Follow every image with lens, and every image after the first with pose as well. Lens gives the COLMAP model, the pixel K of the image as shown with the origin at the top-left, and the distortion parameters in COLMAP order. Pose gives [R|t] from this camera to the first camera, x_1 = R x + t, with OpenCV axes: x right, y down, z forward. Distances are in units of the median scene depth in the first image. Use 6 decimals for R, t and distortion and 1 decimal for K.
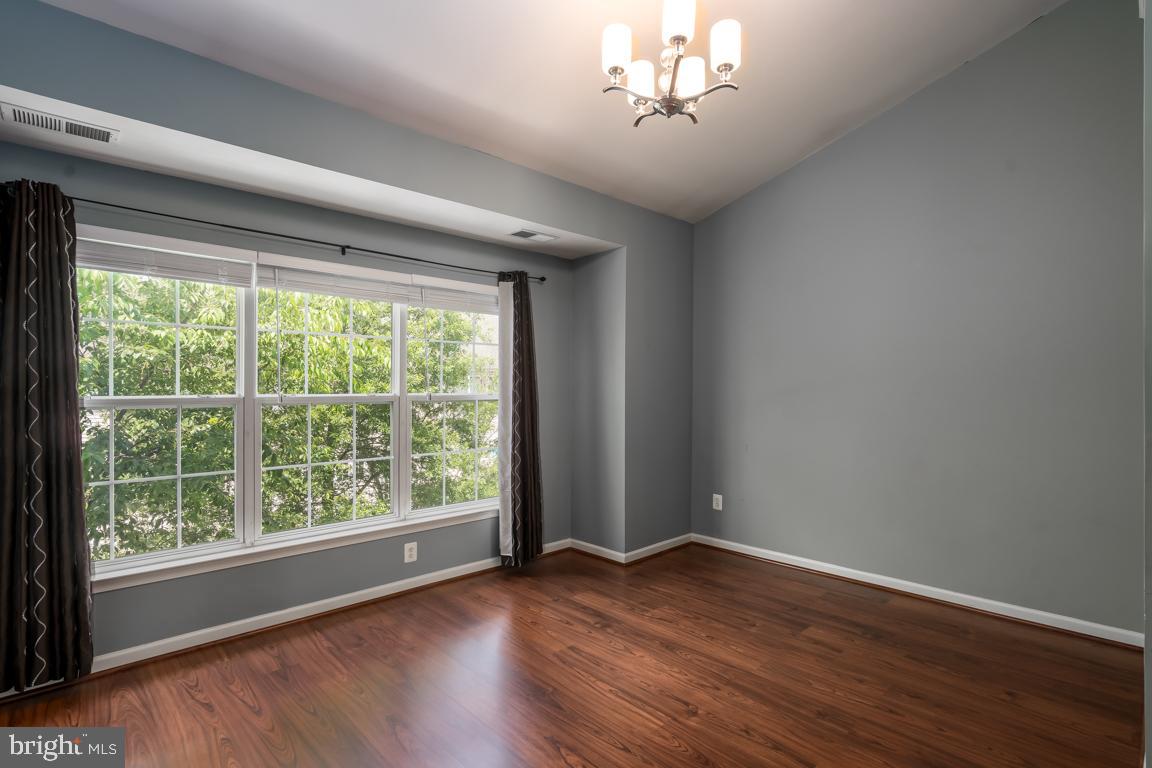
lens RADIAL K [[557.8, 0, 573.8], [0, 557.8, 388.1], [0, 0, 1]] dist [0.001746, 0.000198]
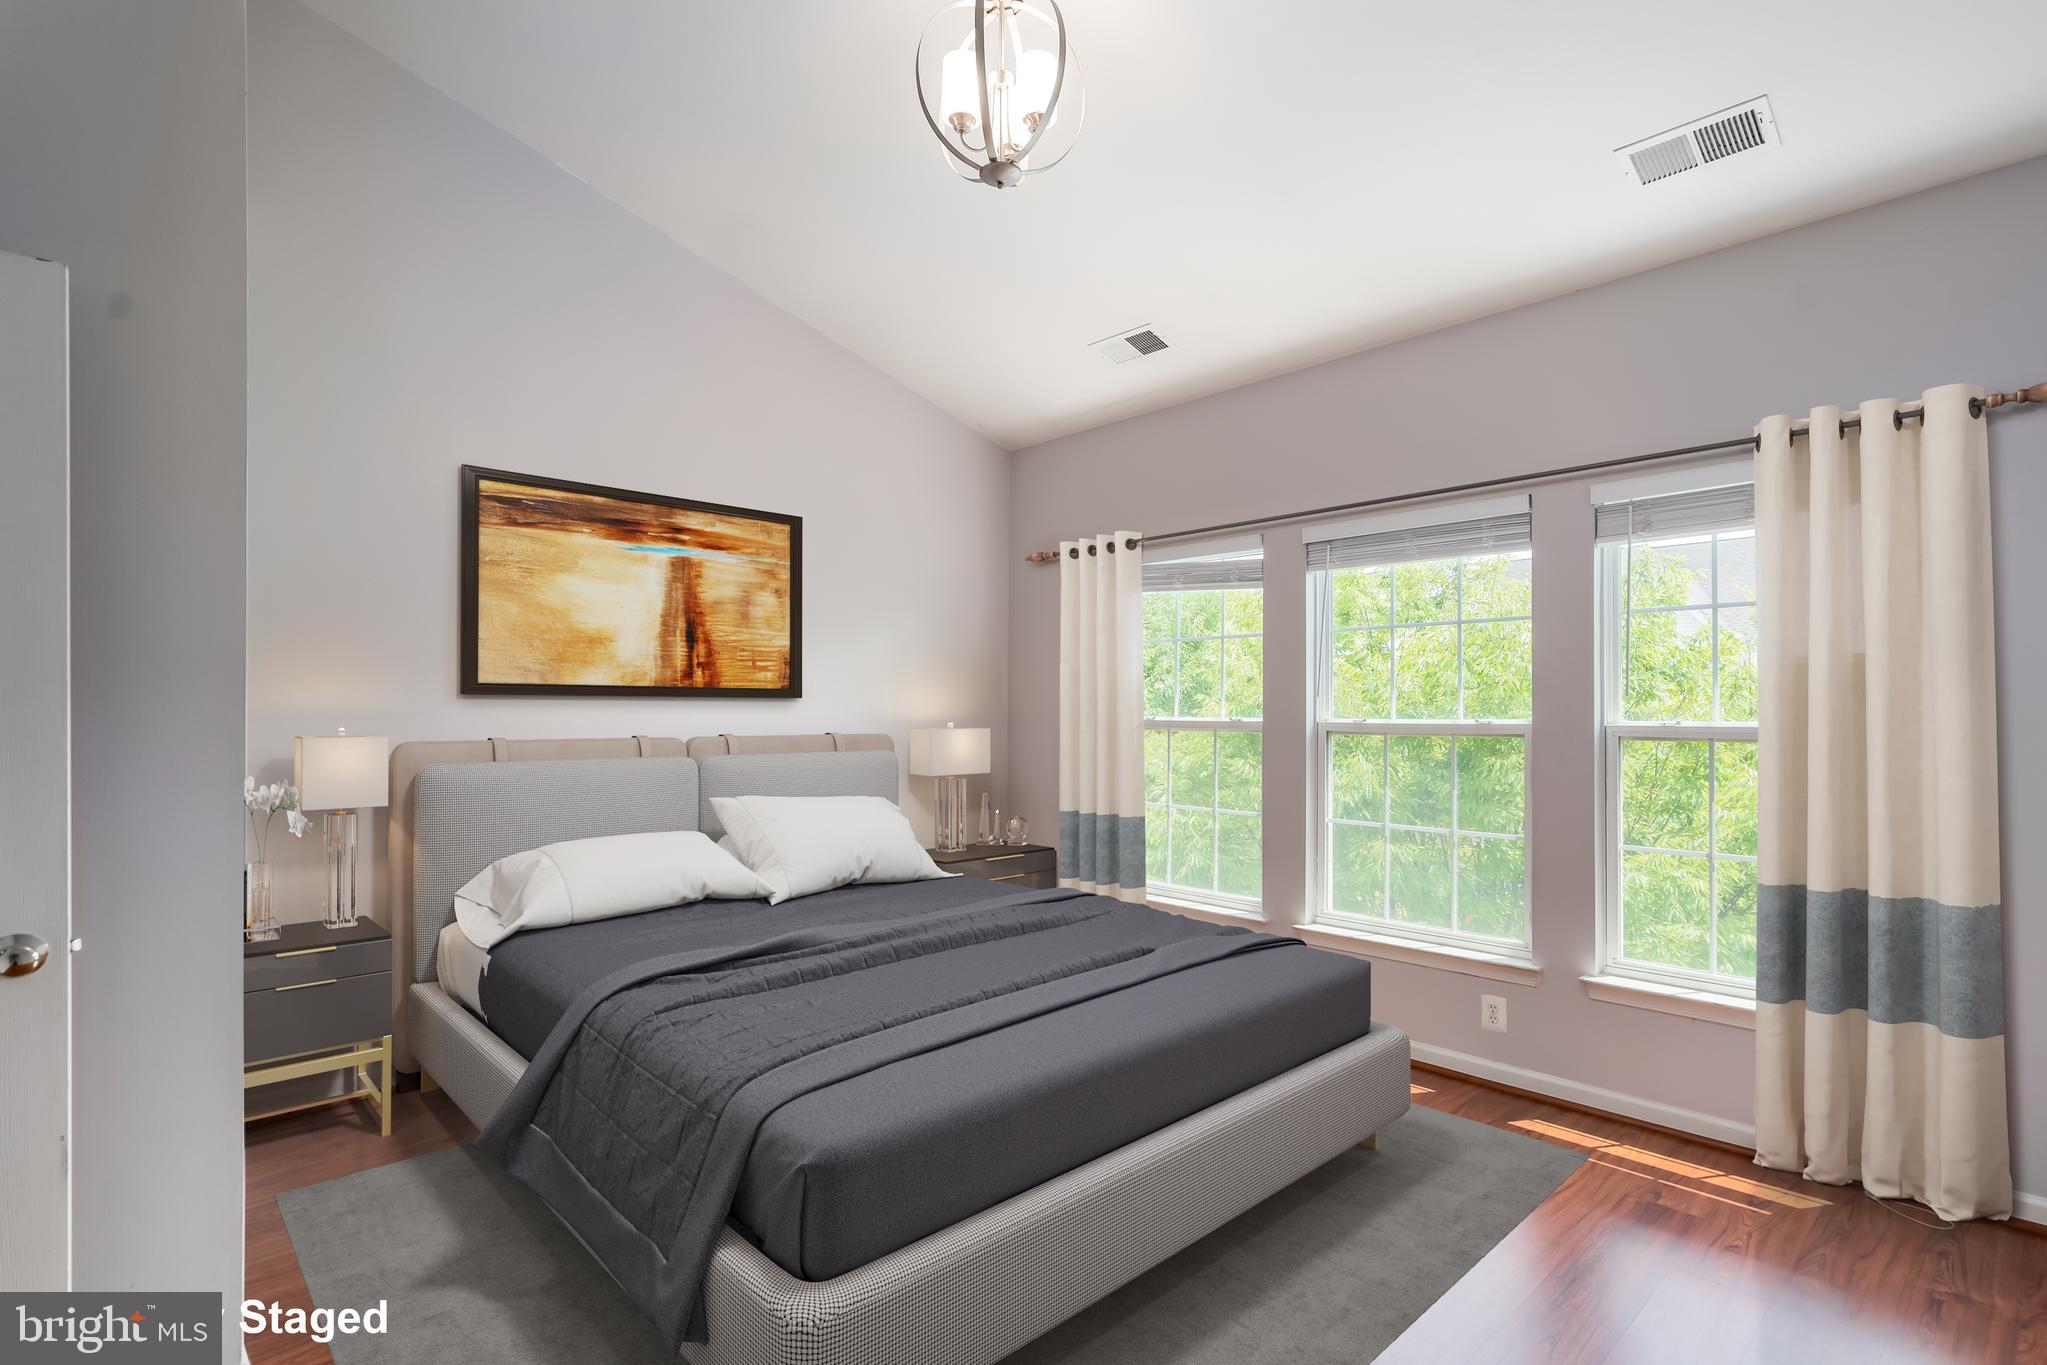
lens RADIAL K [[991.2, 0, 1019.6], [0, 991.2, 689.8], [0, 0, 1]] dist [0.001746, 0.000198]
pose [[0.006935, -0.017585, -0.999821, 0.670470], [-0.001835, 0.999843, -0.017598, -0.000998], [0.999974, 0.001957, 0.006901, 0.532474]]
